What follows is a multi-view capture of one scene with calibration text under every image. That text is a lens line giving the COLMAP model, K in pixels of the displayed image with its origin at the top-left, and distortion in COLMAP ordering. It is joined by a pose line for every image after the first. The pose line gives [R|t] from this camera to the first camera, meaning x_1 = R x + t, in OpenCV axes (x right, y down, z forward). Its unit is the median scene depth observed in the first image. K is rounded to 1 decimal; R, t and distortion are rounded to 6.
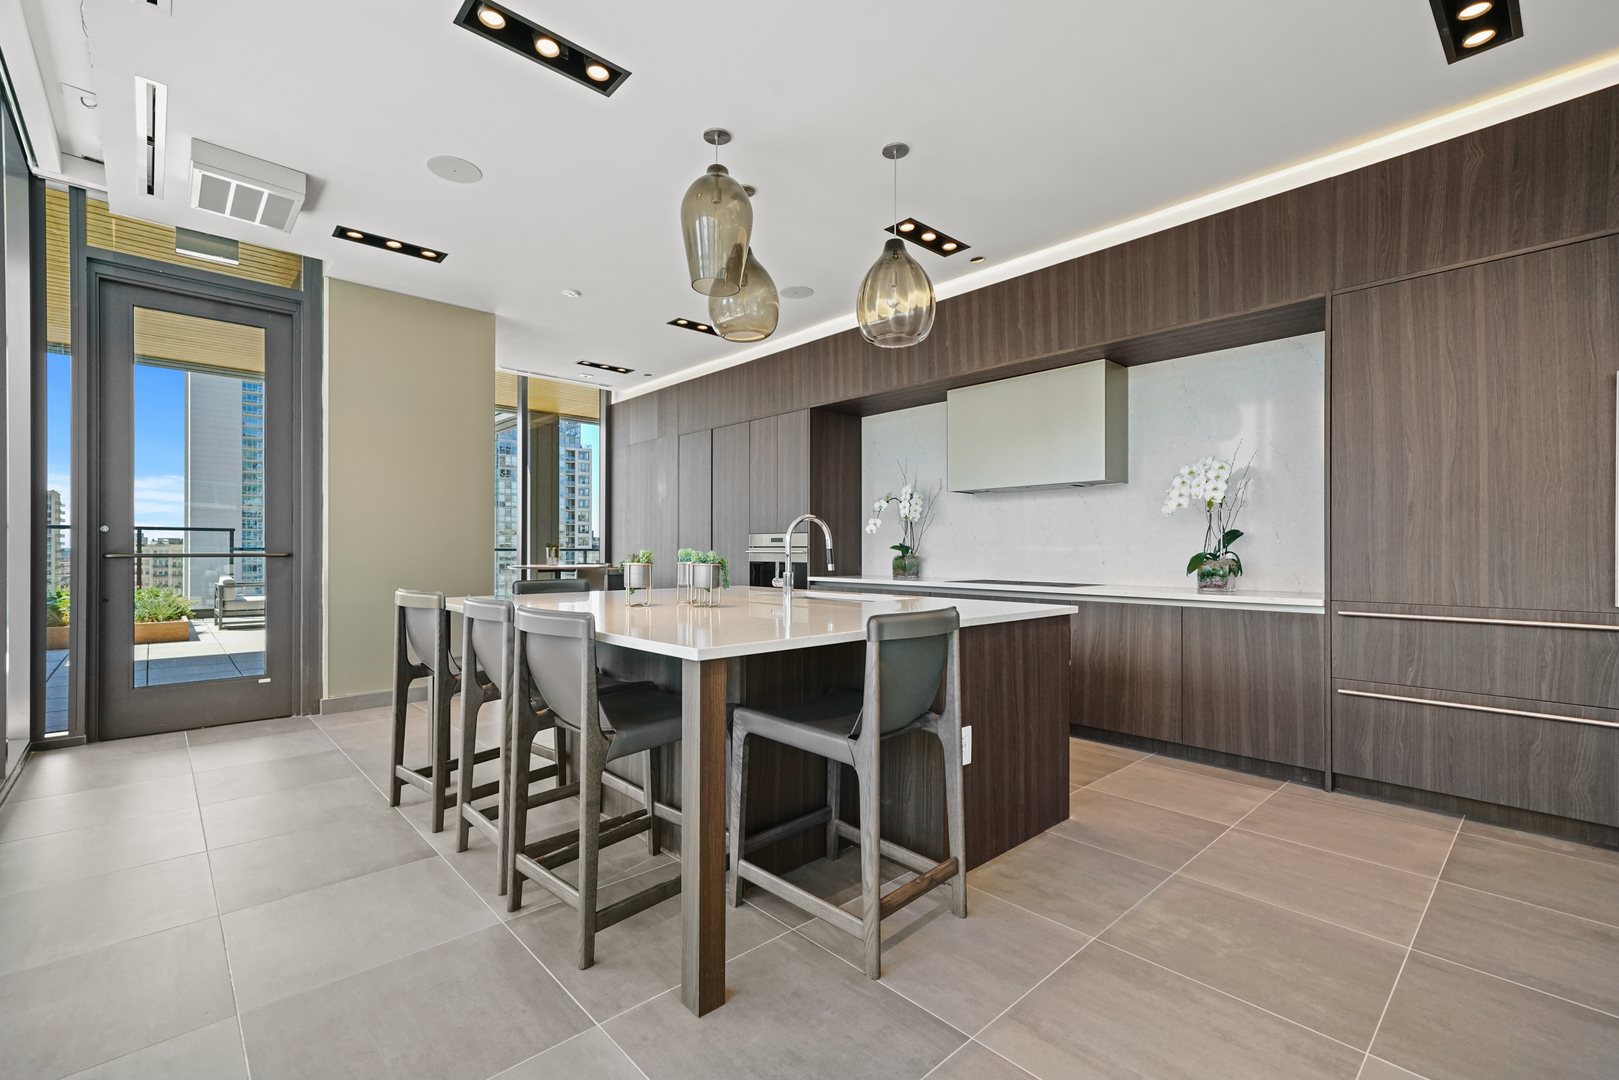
lens RADIAL K [[704.1, 0, 810.3], [0, 704.1, 541.9], [0, 0, 1]] dist [0.003654, 0.000166]
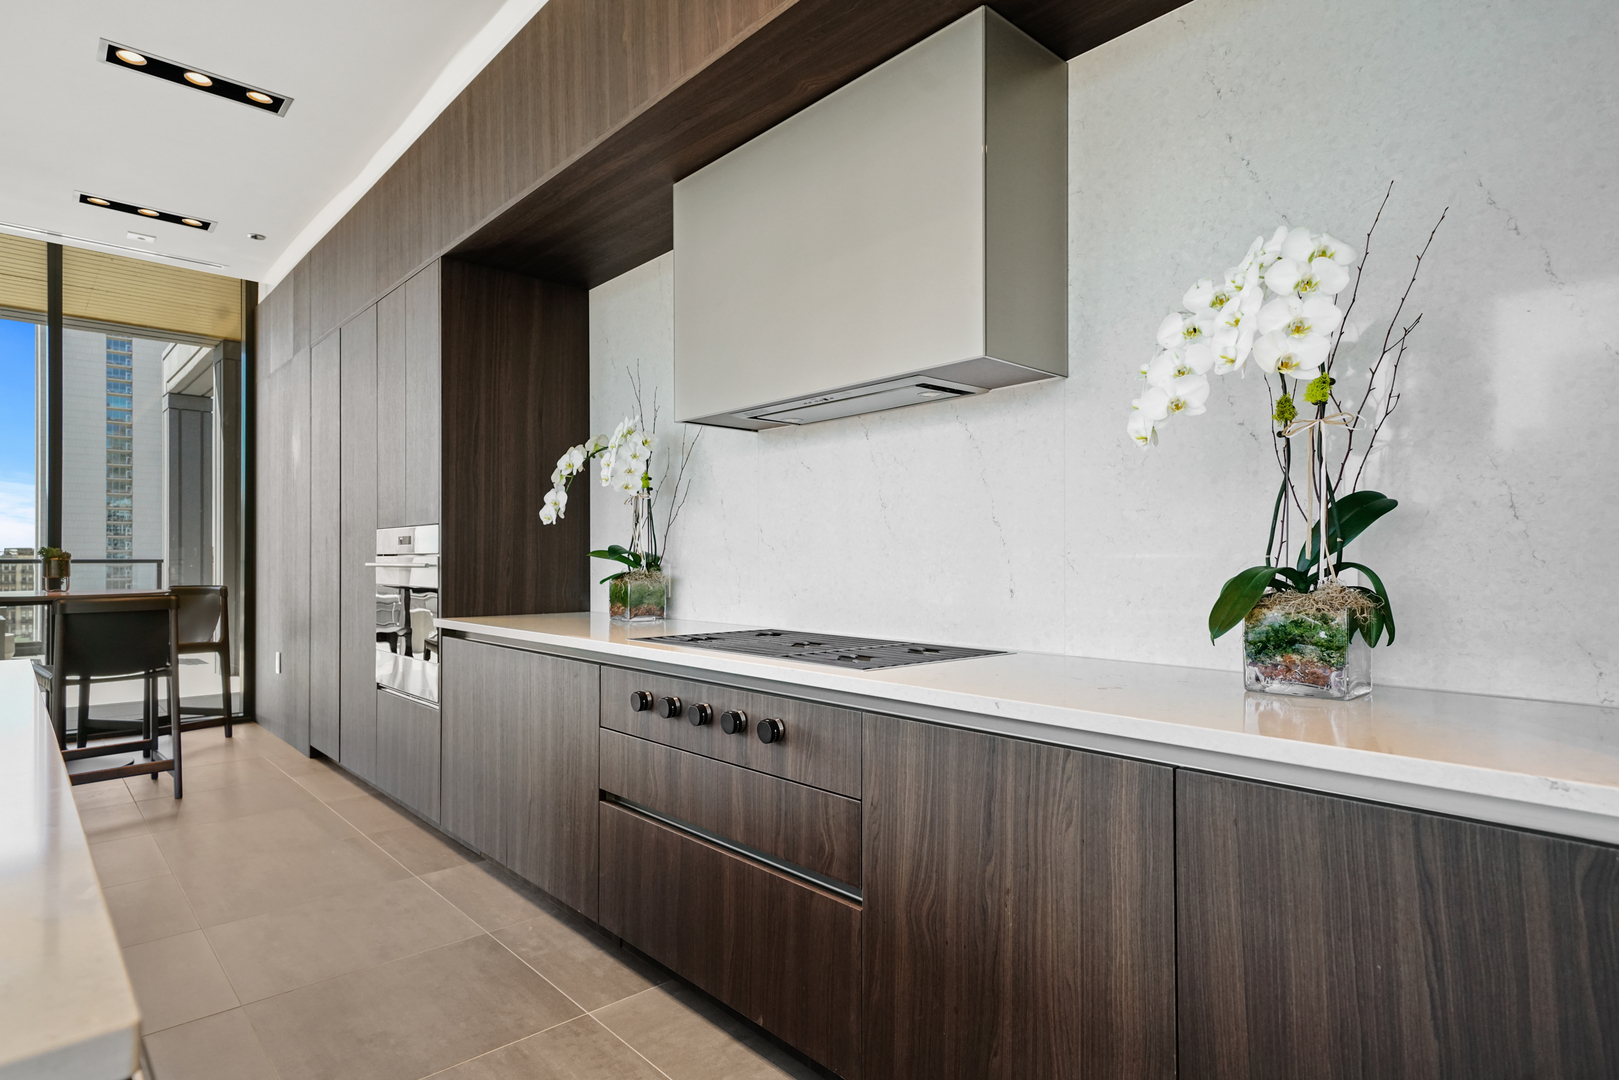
lens RADIAL K [[873.3, 0, 808.6], [0, 873.3, 547.4], [0, 0, 1]] dist [0.022776, 0.000750]
pose [[0.999958, -0.003499, -0.008517, 0.362513], [0.003477, 0.999990, -0.002656, 0.006976], [0.008526, 0.002627, 0.999960, 0.615132]]
